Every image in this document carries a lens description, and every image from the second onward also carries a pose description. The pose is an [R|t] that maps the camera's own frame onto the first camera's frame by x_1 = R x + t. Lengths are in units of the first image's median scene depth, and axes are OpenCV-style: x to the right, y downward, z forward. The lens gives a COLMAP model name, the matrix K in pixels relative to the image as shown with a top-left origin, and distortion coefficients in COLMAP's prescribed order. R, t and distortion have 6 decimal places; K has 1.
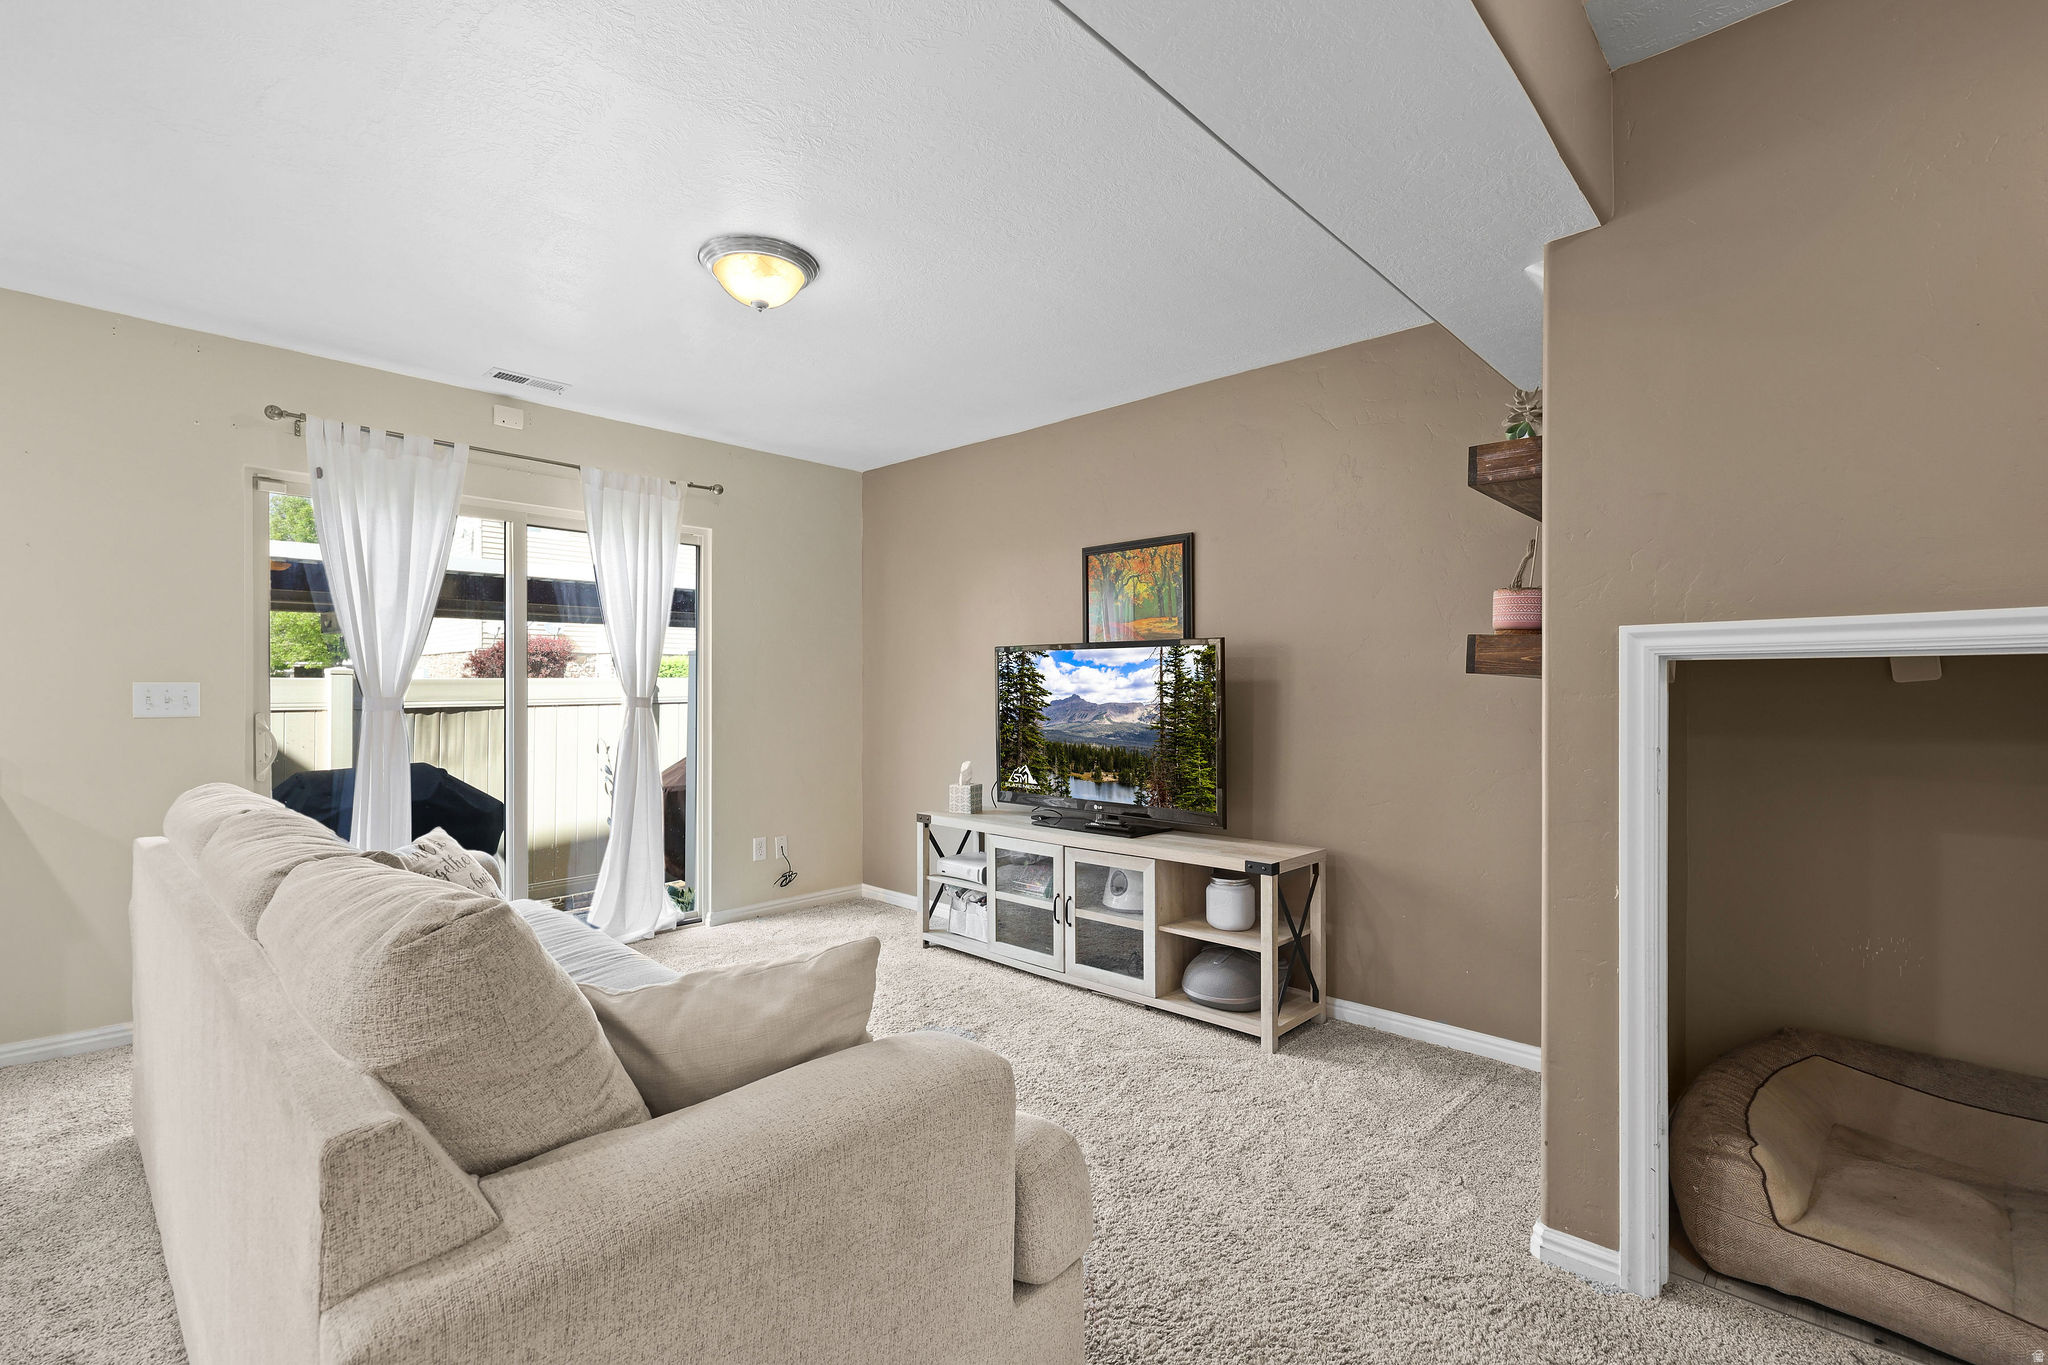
lens RADIAL K [[914.4, 0, 1018.5], [0, 914.4, 695.0], [0, 0, 1]] dist [0.001963, 0.001611]
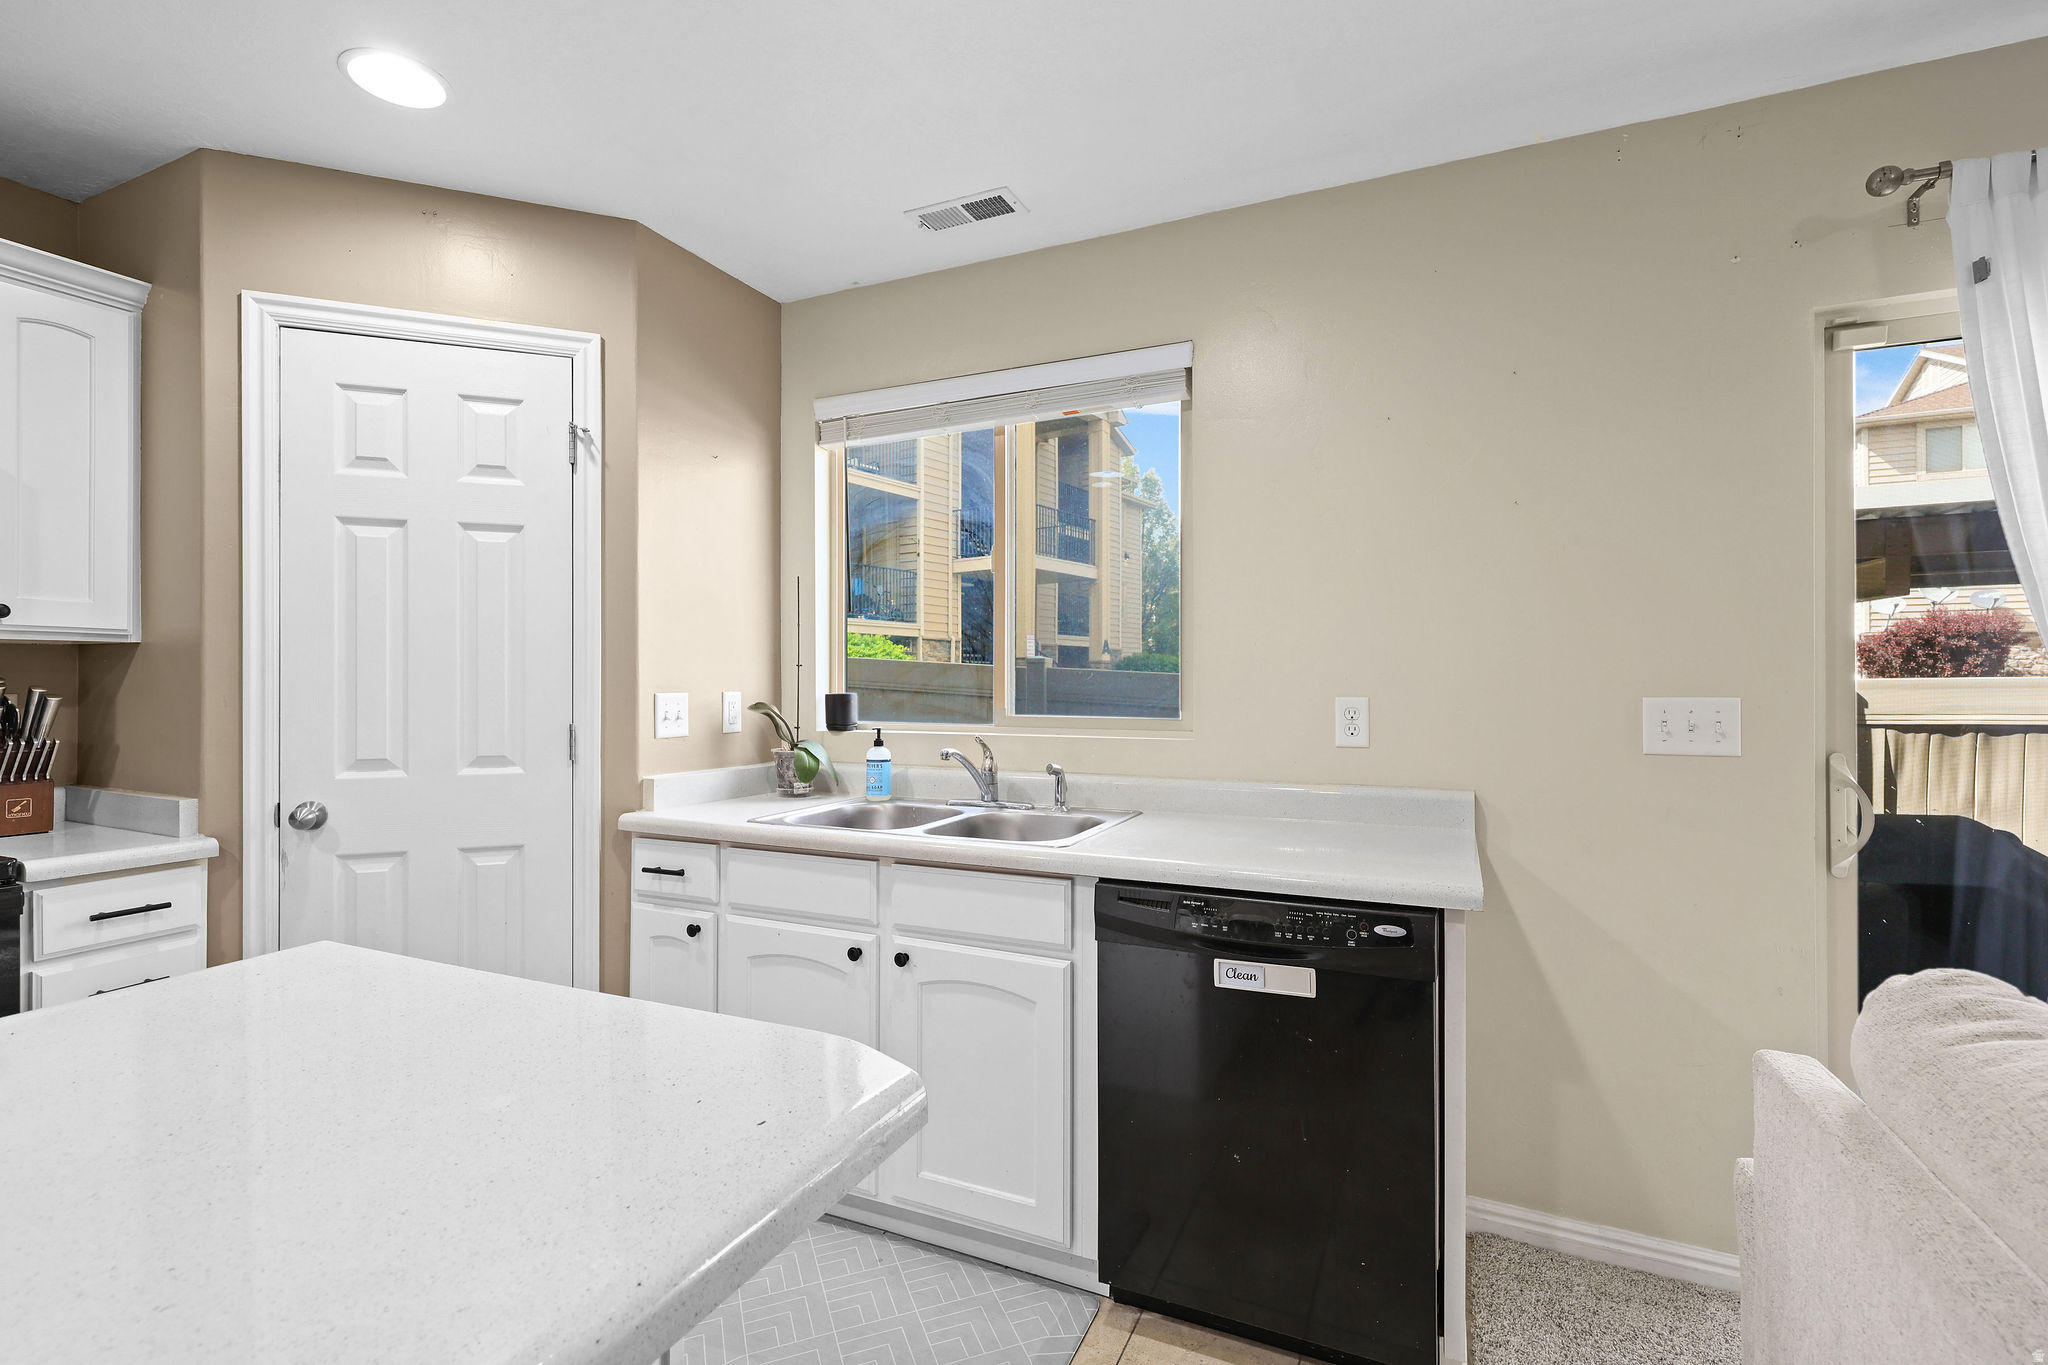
lens RADIAL K [[939.3, 0, 1014.3], [0, 939.3, 679.2], [0, 0, 1]] dist [-0.000321, -0.001847]
pose [[0.320234, -0.003383, -0.947332, -0.448234], [-0.005616, 0.999969, -0.005470, -0.018893], [0.947322, 0.007072, 0.320205, 0.348335]]
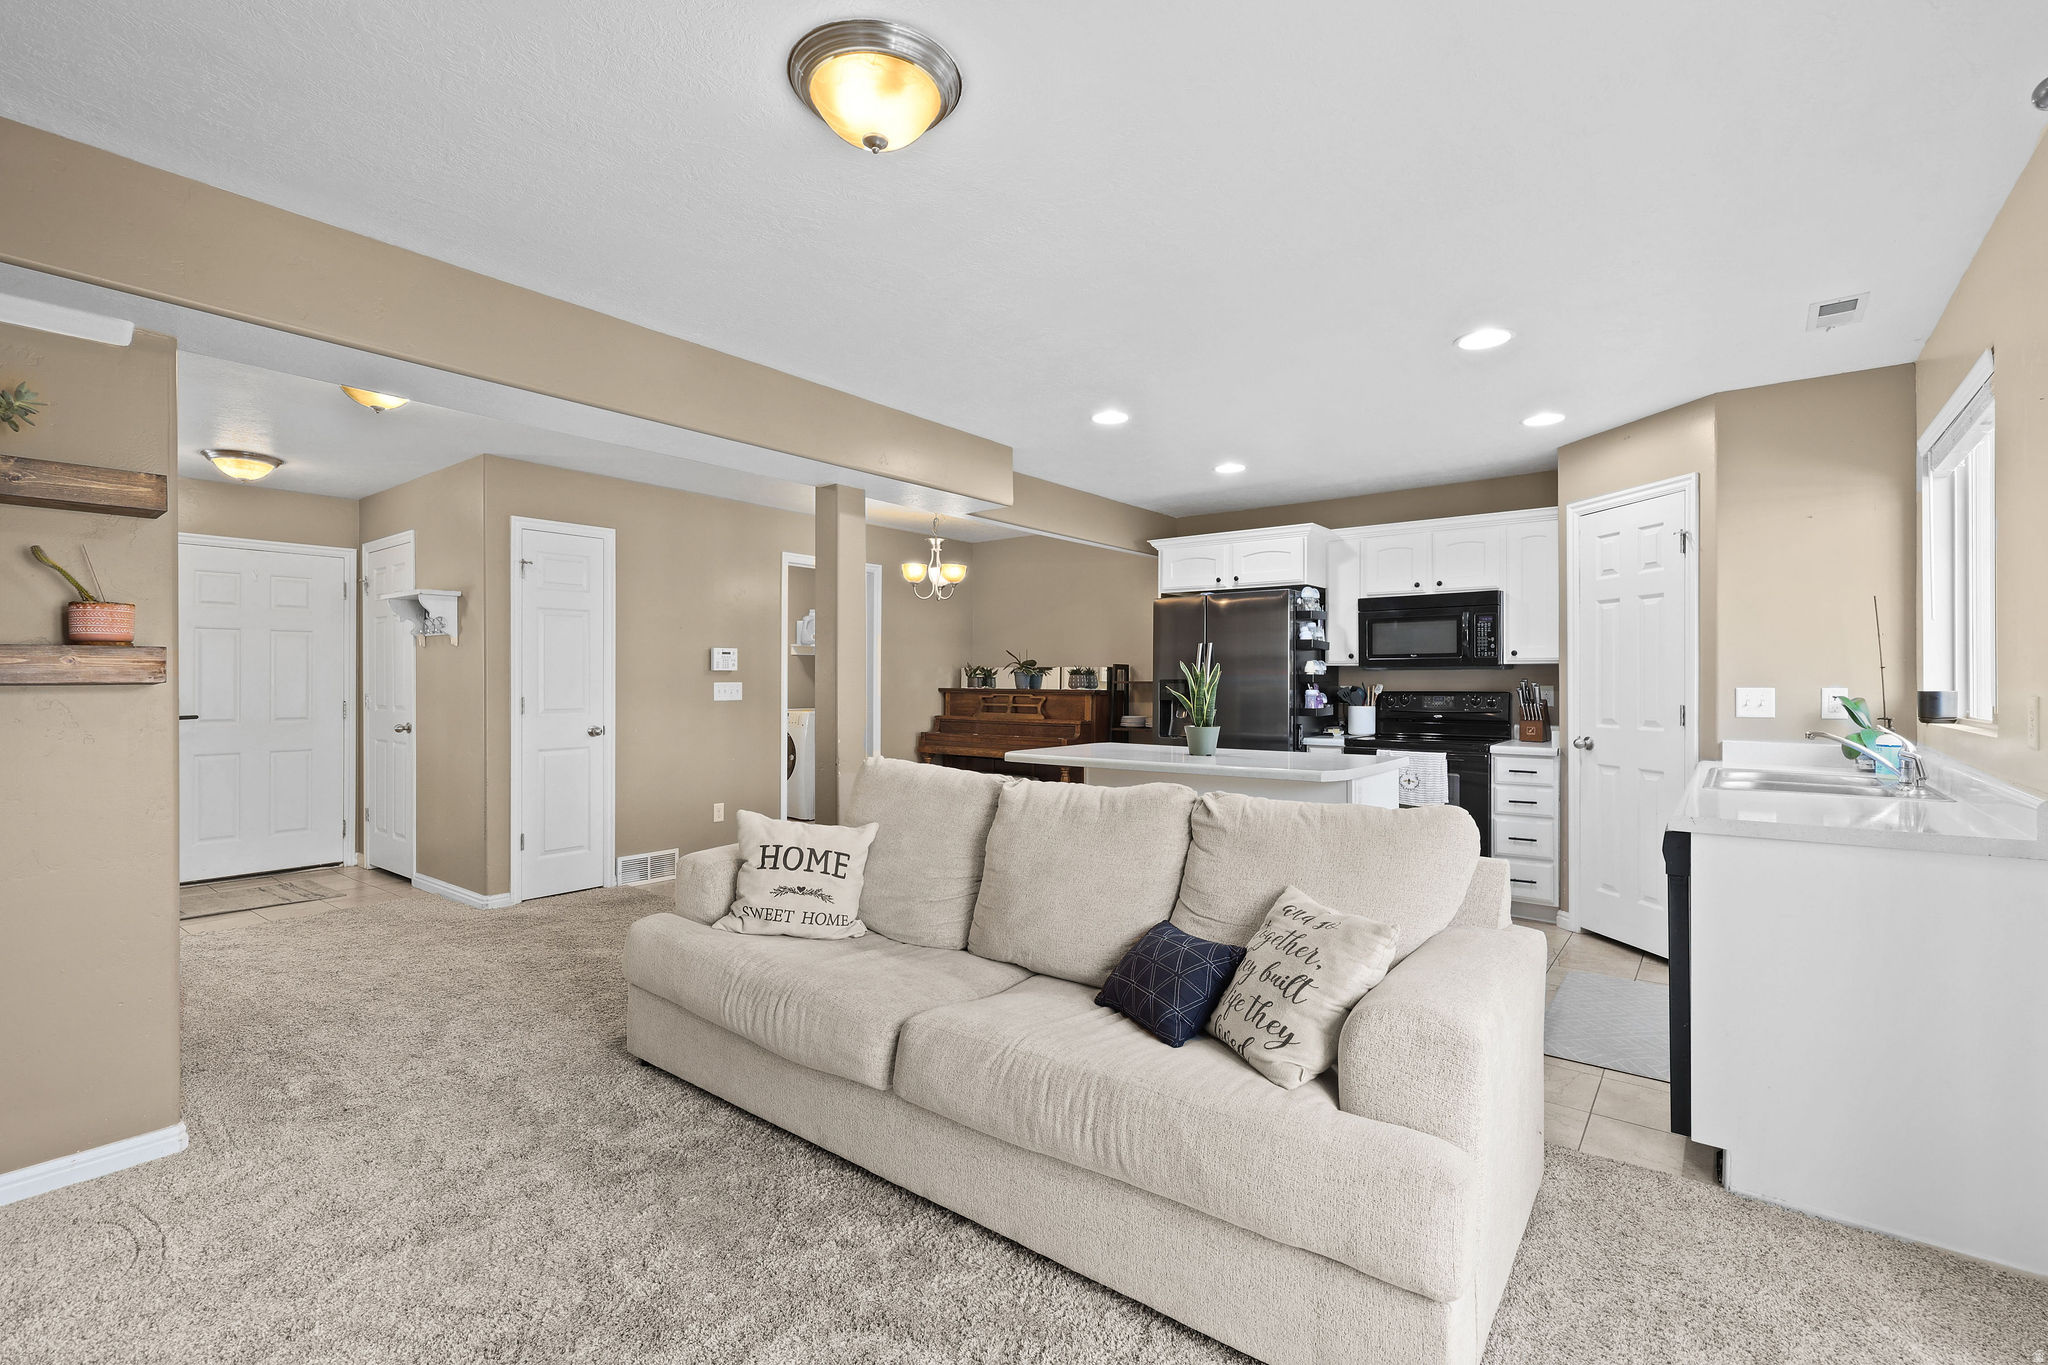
lens RADIAL K [[939.3, 0, 1015.4], [0, 939.3, 676.8], [0, 0, 1]] dist [-0.000321, -0.001847]
pose [[-0.996460, -0.003103, -0.084010, -0.264958], [-0.003315, 0.999992, 0.002388, -0.023378], [0.084002, 0.002658, -0.996462, 1.385902]]
